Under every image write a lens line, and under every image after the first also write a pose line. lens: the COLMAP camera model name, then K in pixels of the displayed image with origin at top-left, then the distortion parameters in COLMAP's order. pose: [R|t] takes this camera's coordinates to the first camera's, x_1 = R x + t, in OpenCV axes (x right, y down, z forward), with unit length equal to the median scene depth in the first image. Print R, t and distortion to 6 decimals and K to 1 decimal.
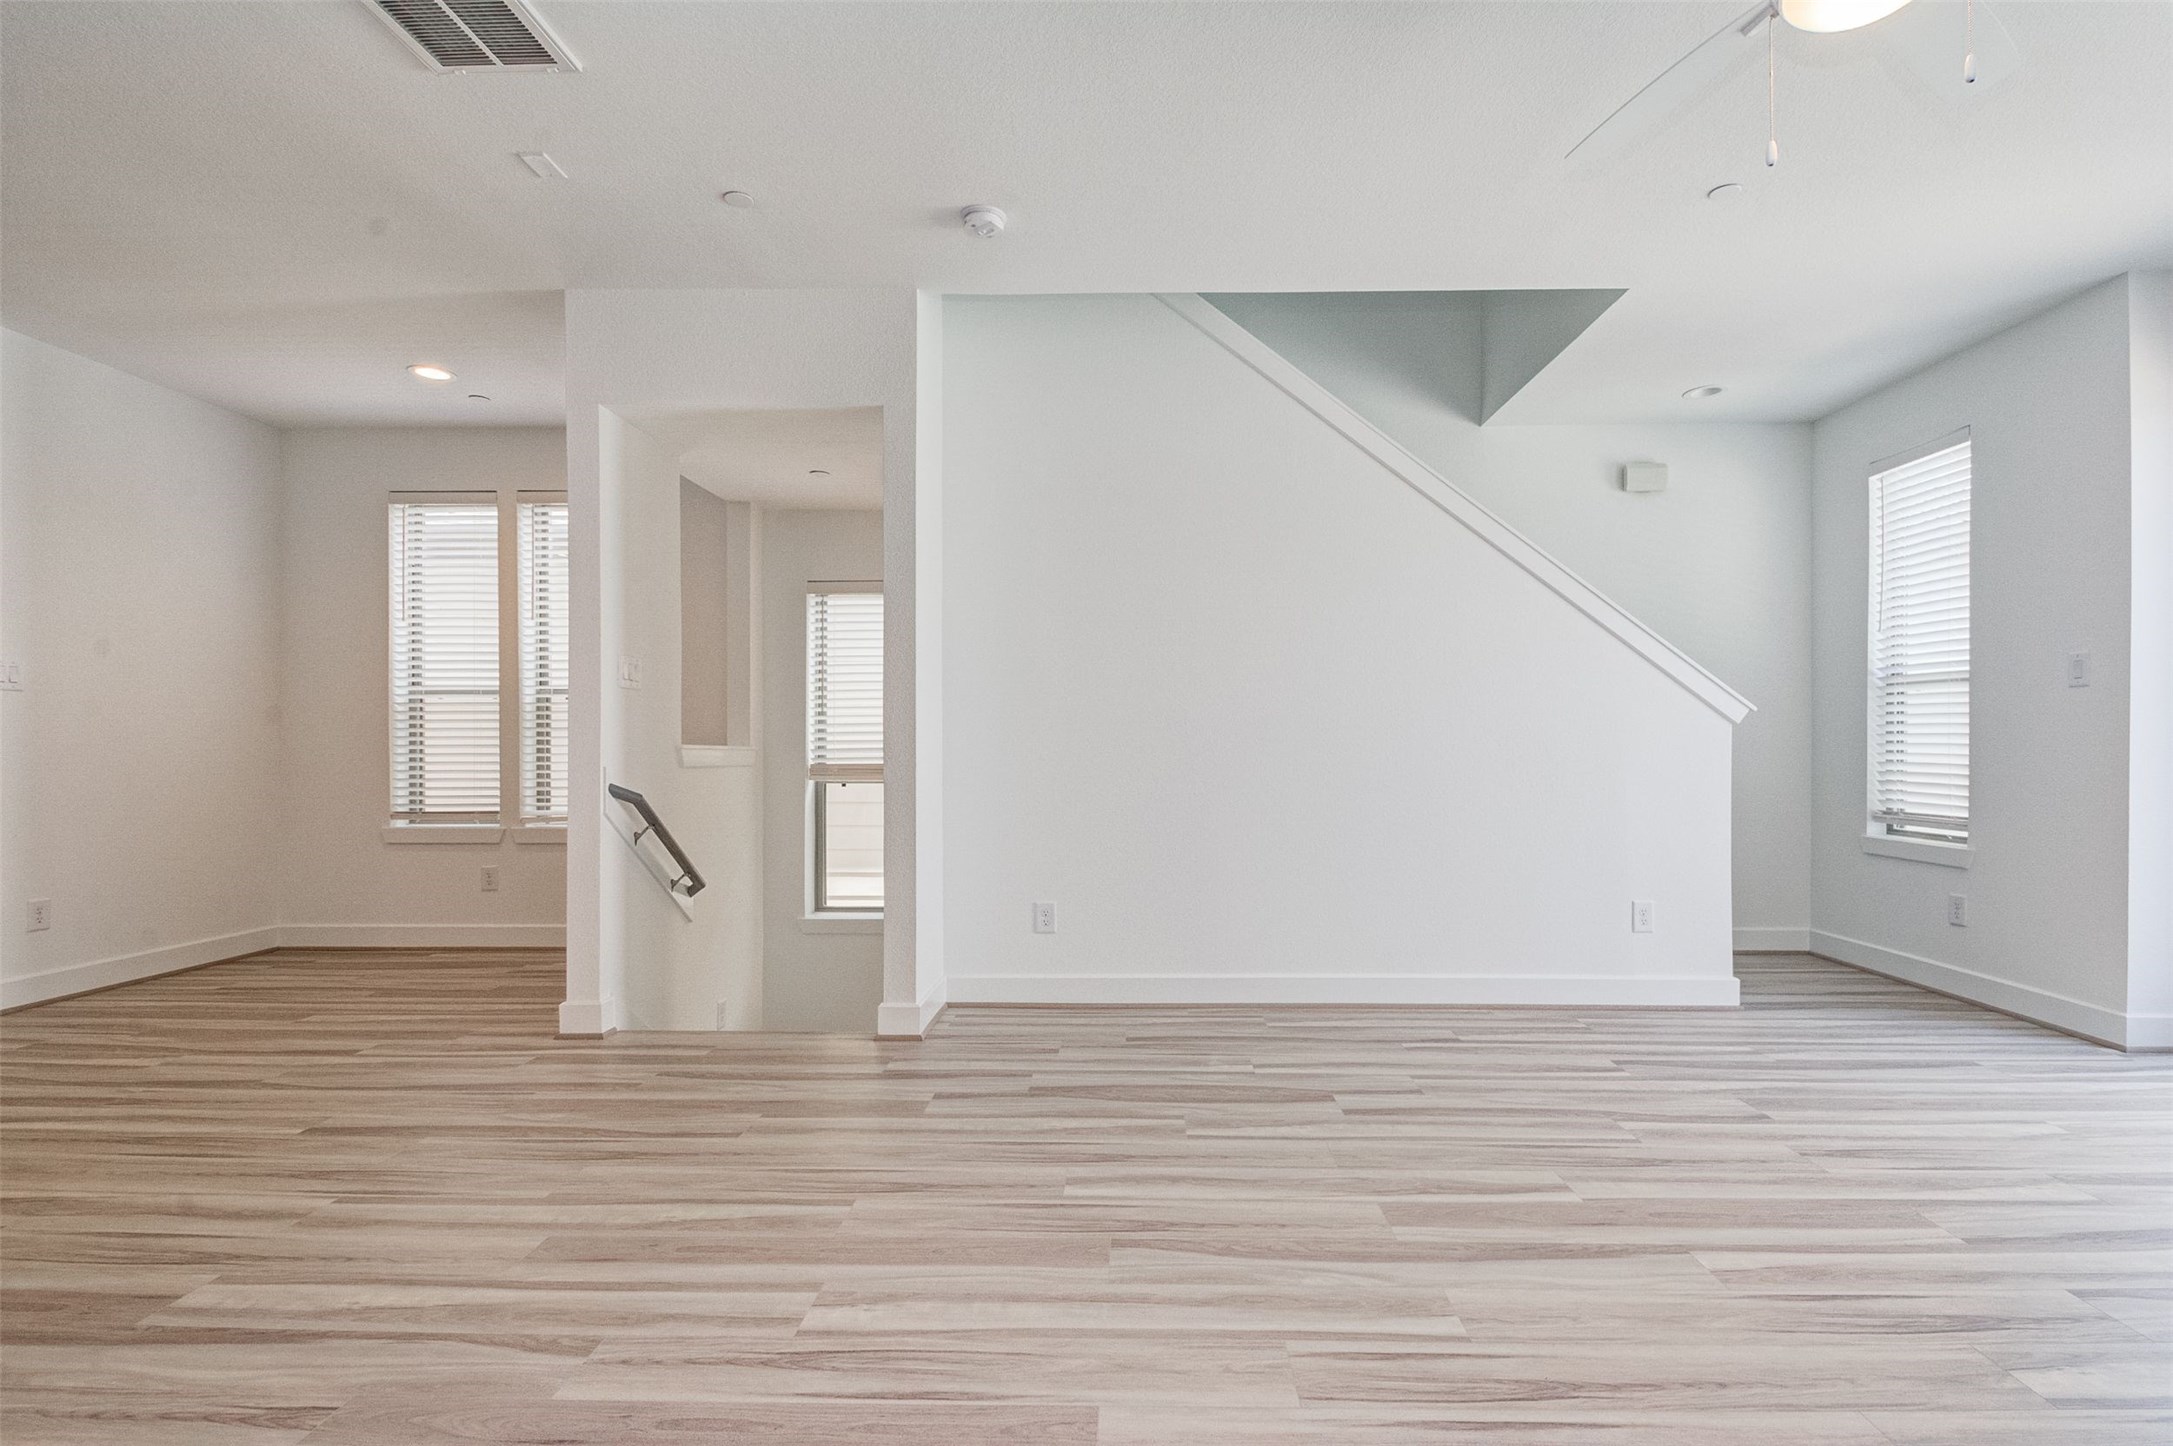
lens RADIAL K [[1040.1, 0, 1126.6], [0, 1040.1, 736.8], [0, 0, 1]] dist [-0.001193, -0.001562]
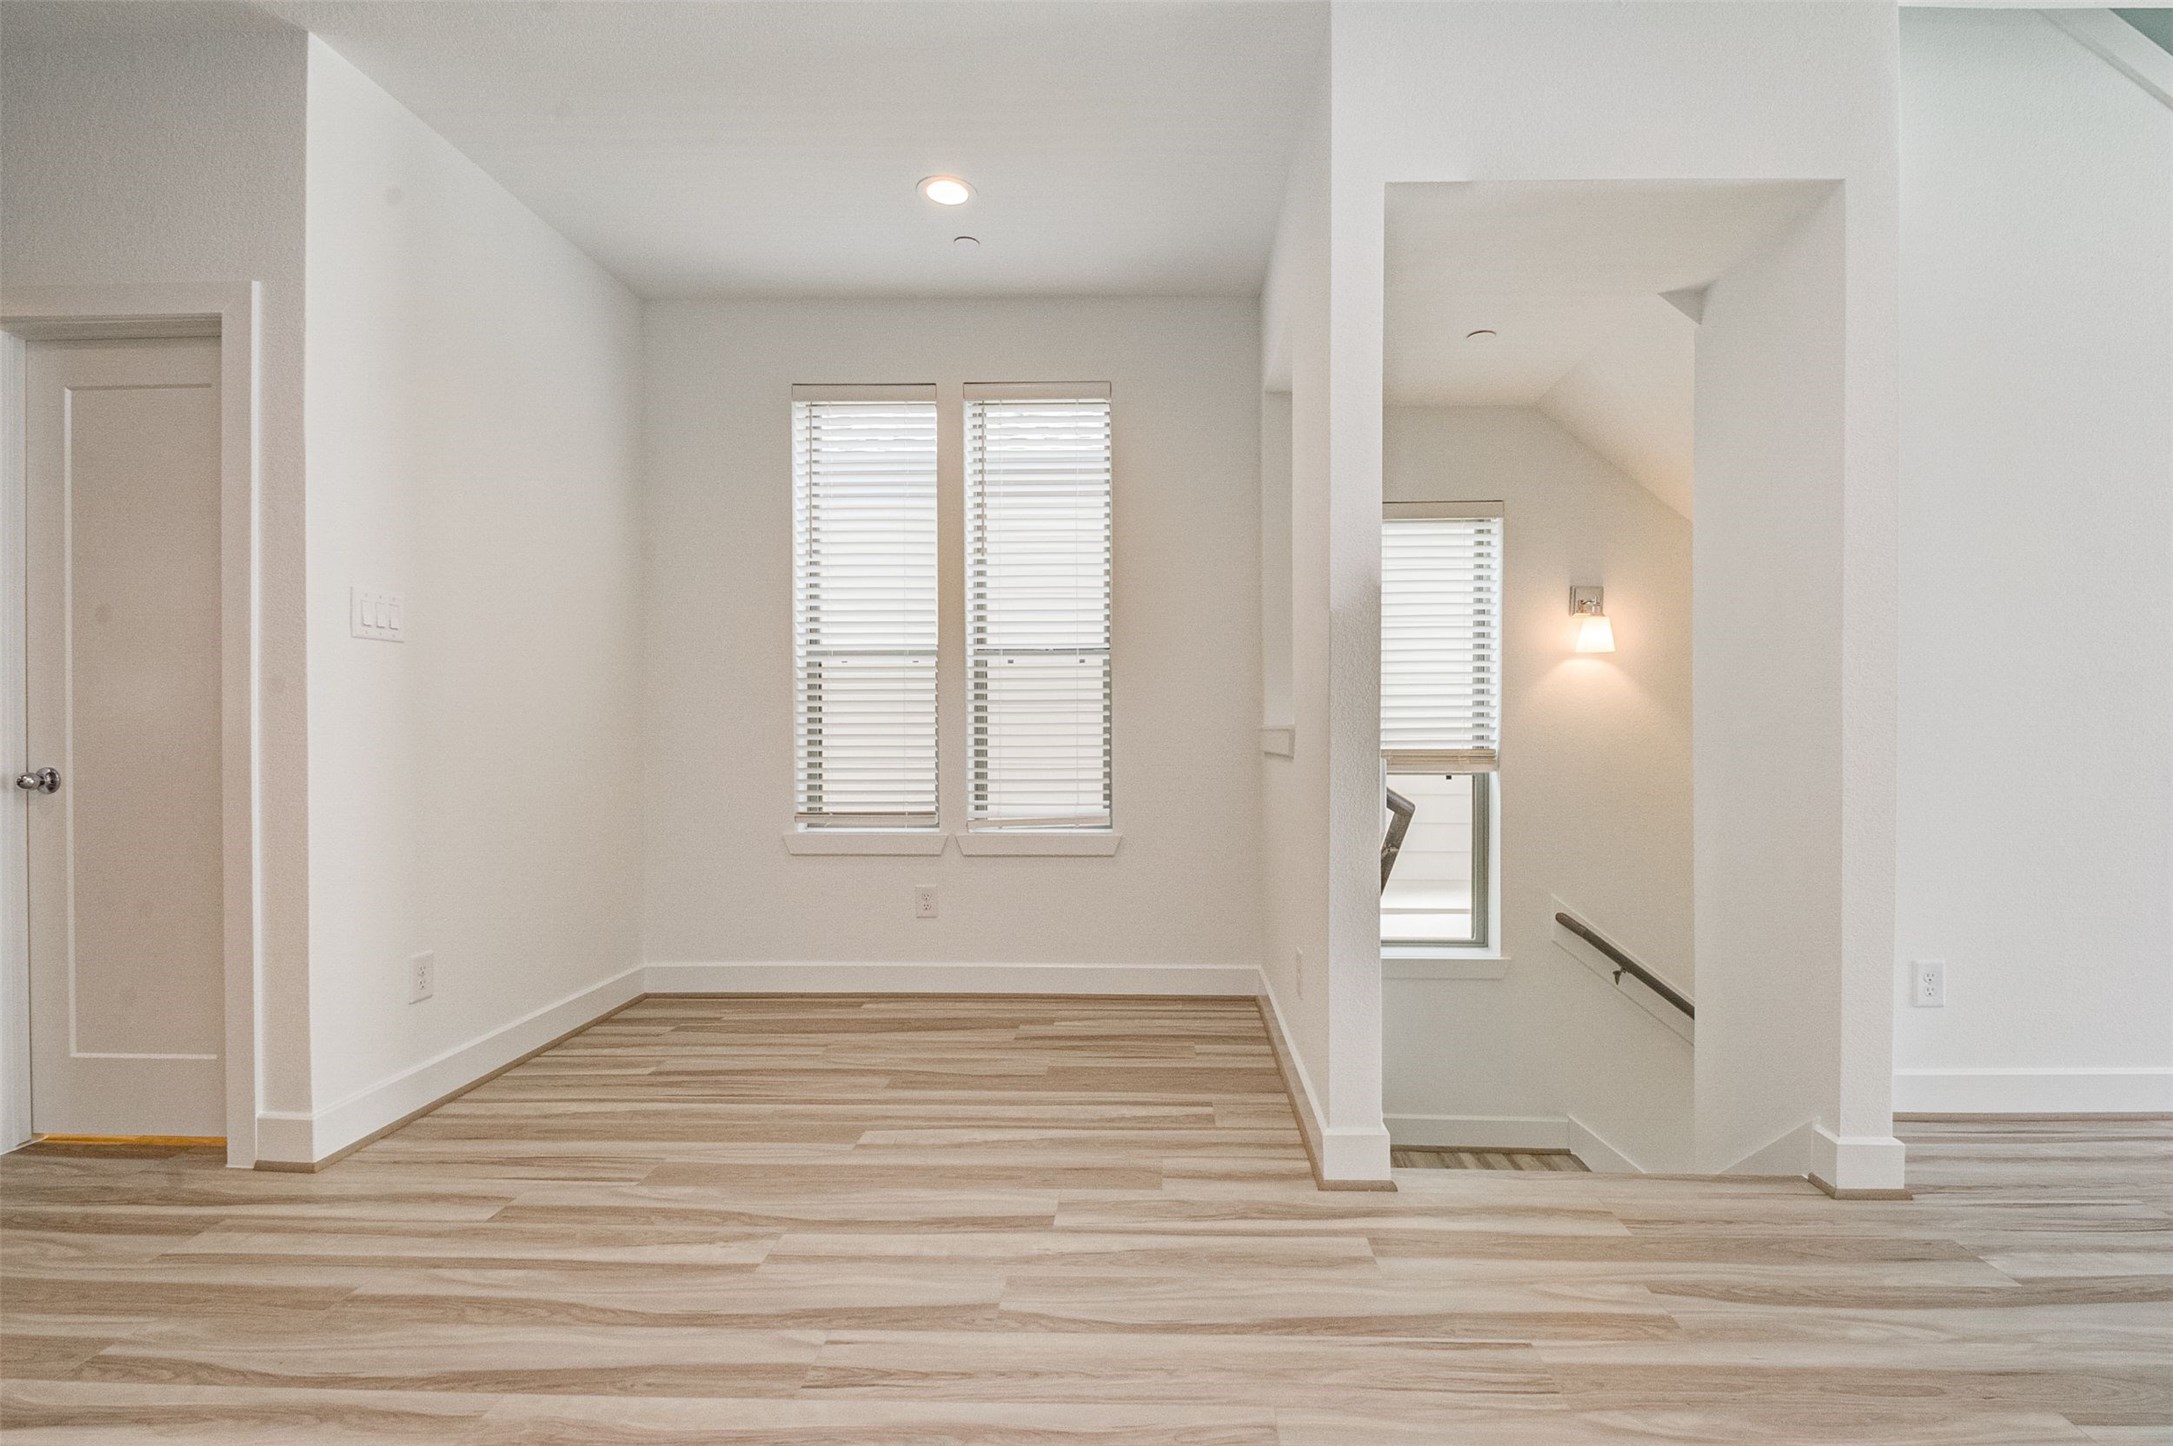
lens RADIAL K [[991.5, 0, 1086.5], [0, 991.5, 723.0], [0, 0, 1]] dist [0.018052, 0.000023]
pose [[0.999998, 0.002056, -0.000149, -0.496710], [-0.002055, 0.999958, 0.008987, 0.000936], [0.000167, -0.008986, 0.999960, 0.283122]]
